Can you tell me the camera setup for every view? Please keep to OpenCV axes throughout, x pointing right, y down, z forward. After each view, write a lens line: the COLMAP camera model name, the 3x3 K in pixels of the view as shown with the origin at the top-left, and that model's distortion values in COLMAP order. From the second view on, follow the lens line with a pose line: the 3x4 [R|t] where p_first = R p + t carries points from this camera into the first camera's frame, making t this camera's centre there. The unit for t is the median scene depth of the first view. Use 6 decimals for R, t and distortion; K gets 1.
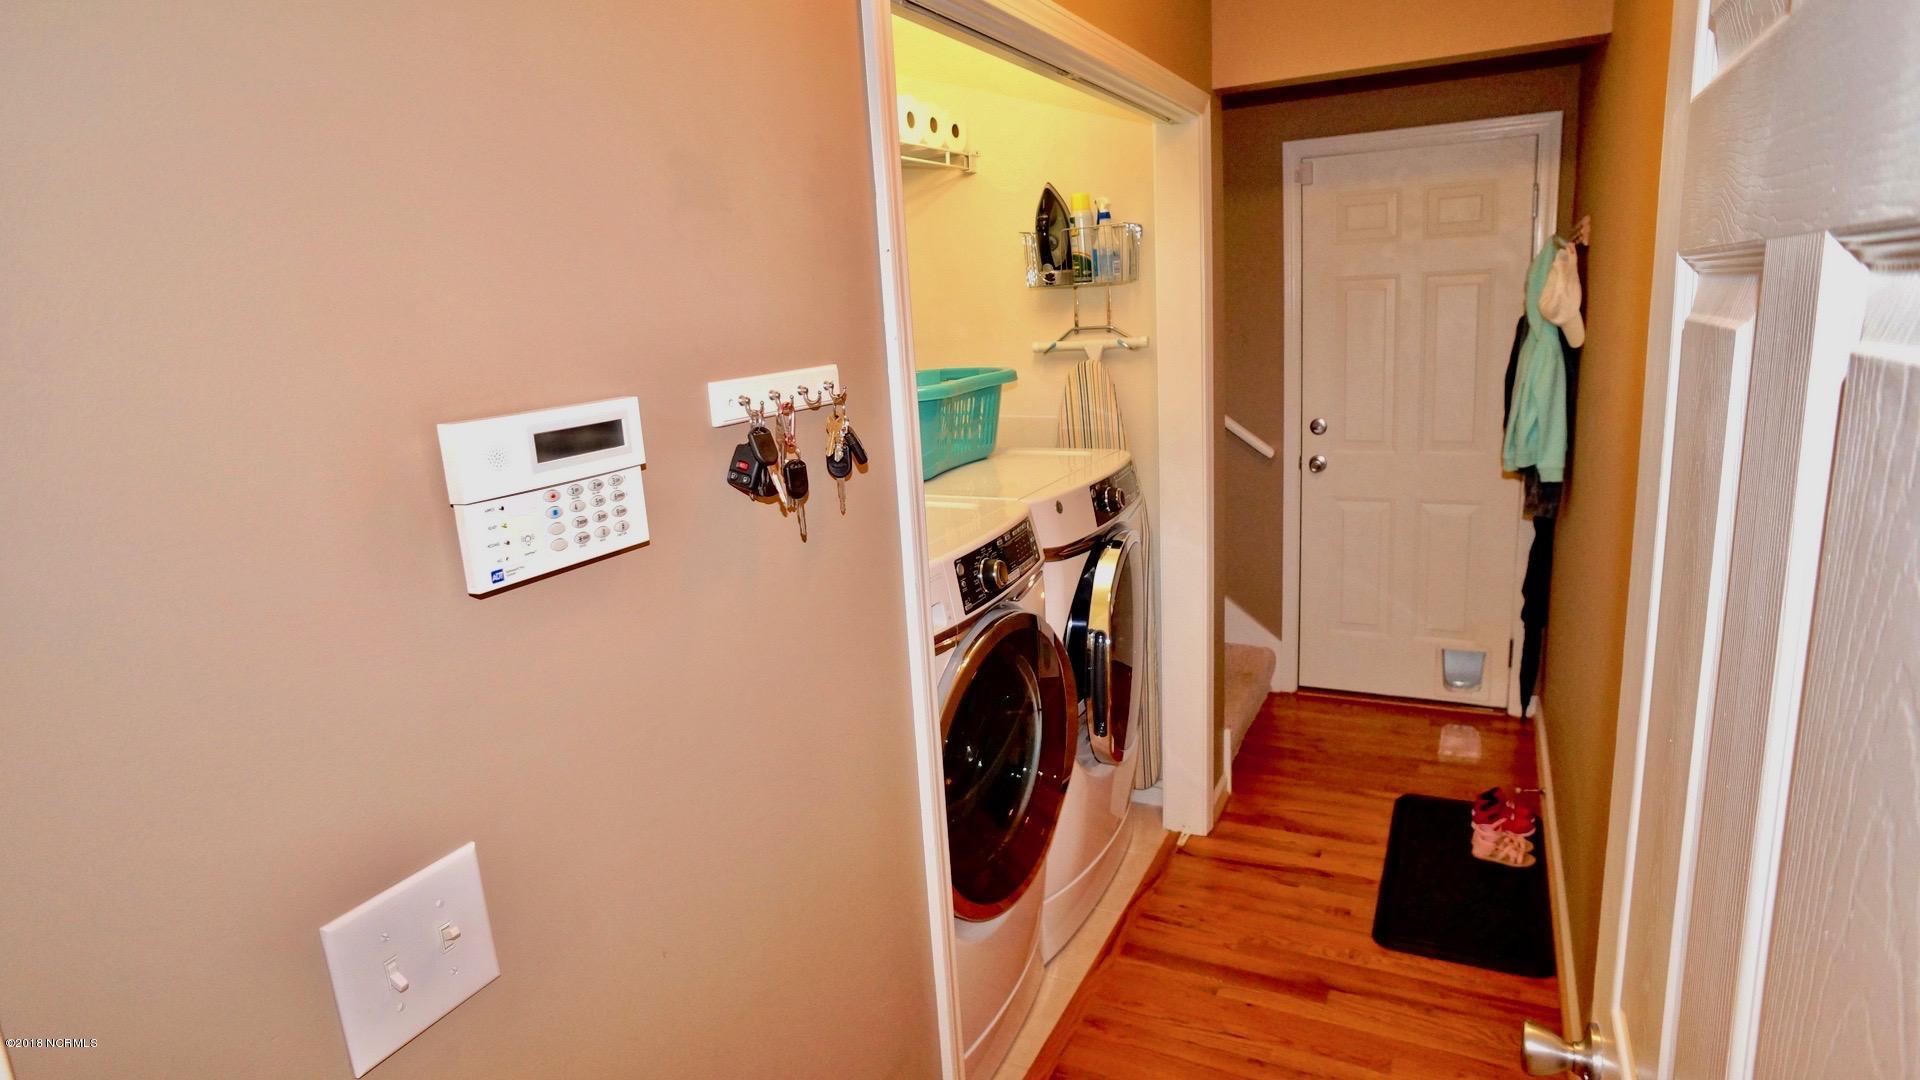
lens RADIAL K [[1027.2, 0, 960.4], [0, 1027.2, 533.5], [0, 0, 1]] dist [-0.048818, 0.018792]
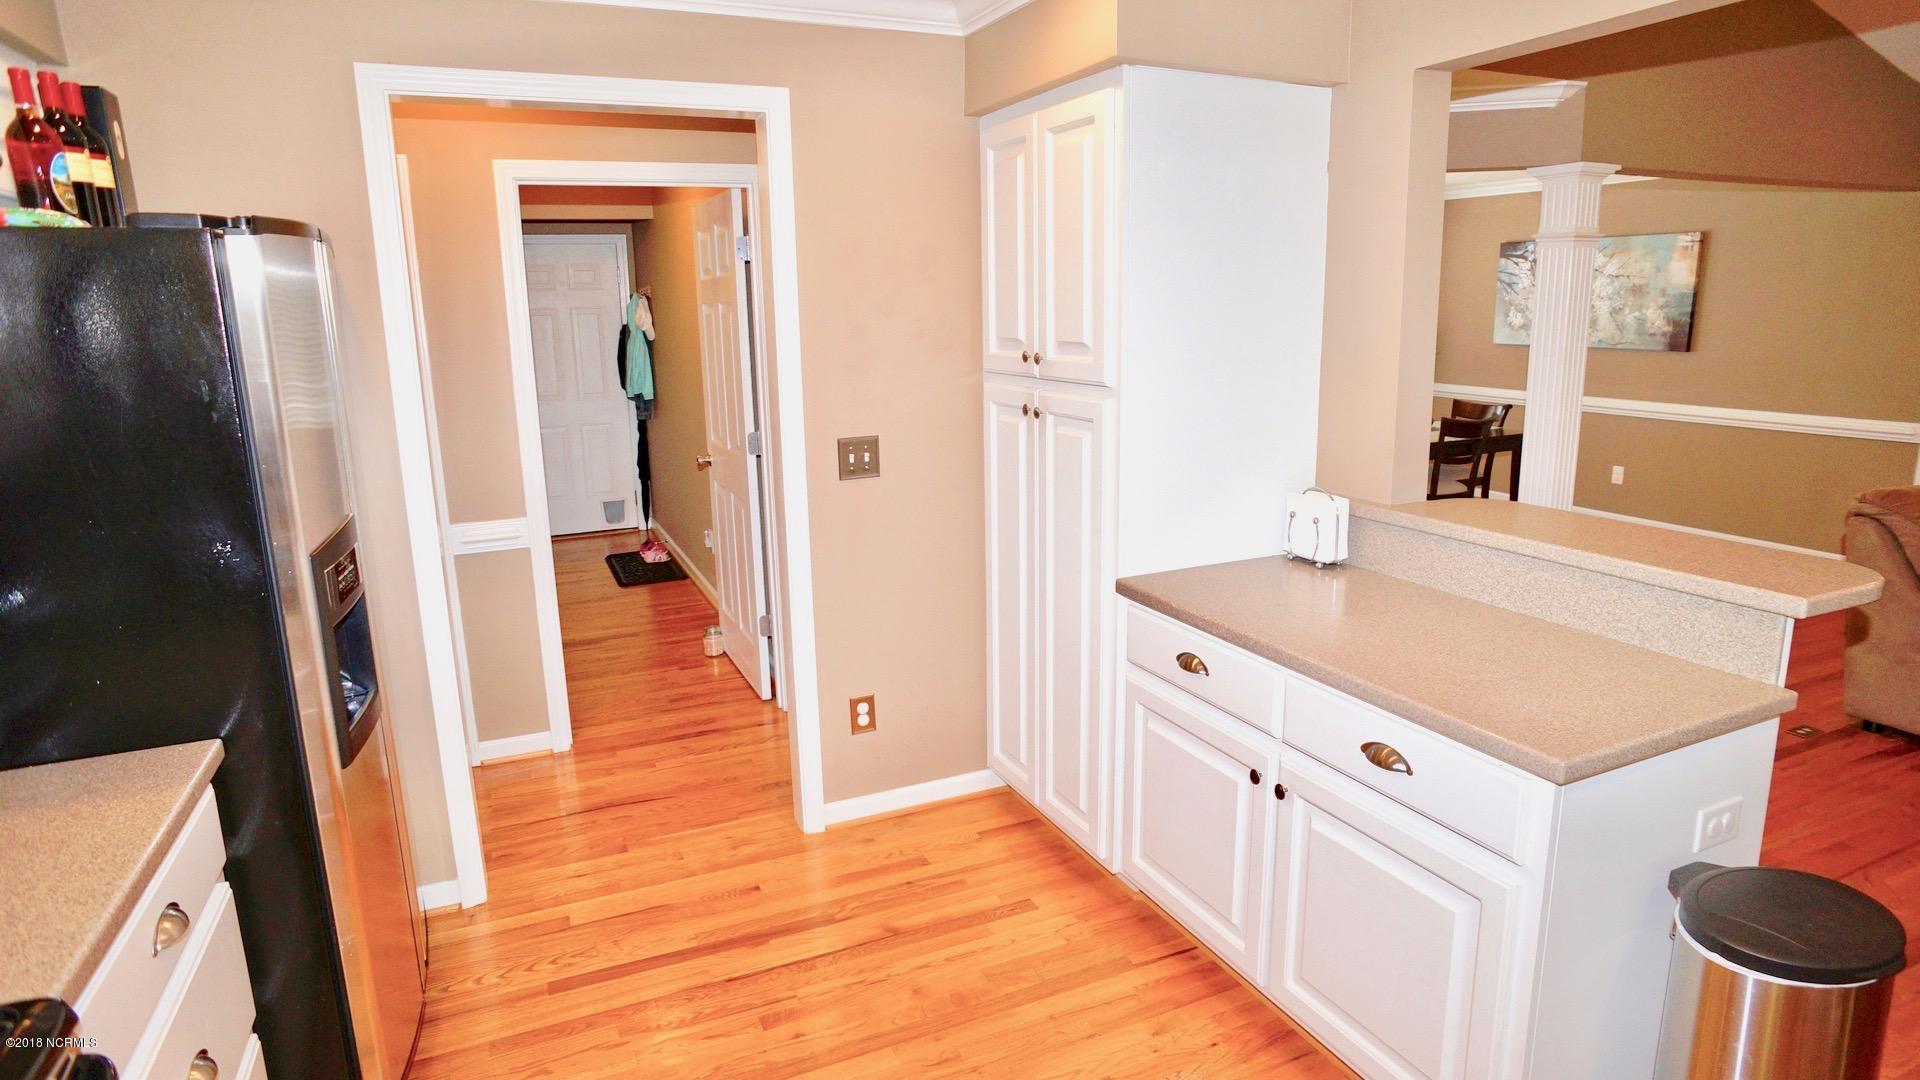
lens RADIAL K [[1027.2, 0, 955.5], [0, 1027.2, 530.9], [0, 0, 1]] dist [-0.048818, 0.018792]
pose [[0.629980, -0.117357, 0.767693, -0.799438], [0.148485, 0.988482, 0.029260, 0.282376], [-0.762284, 0.095558, 0.640150, -0.990663]]
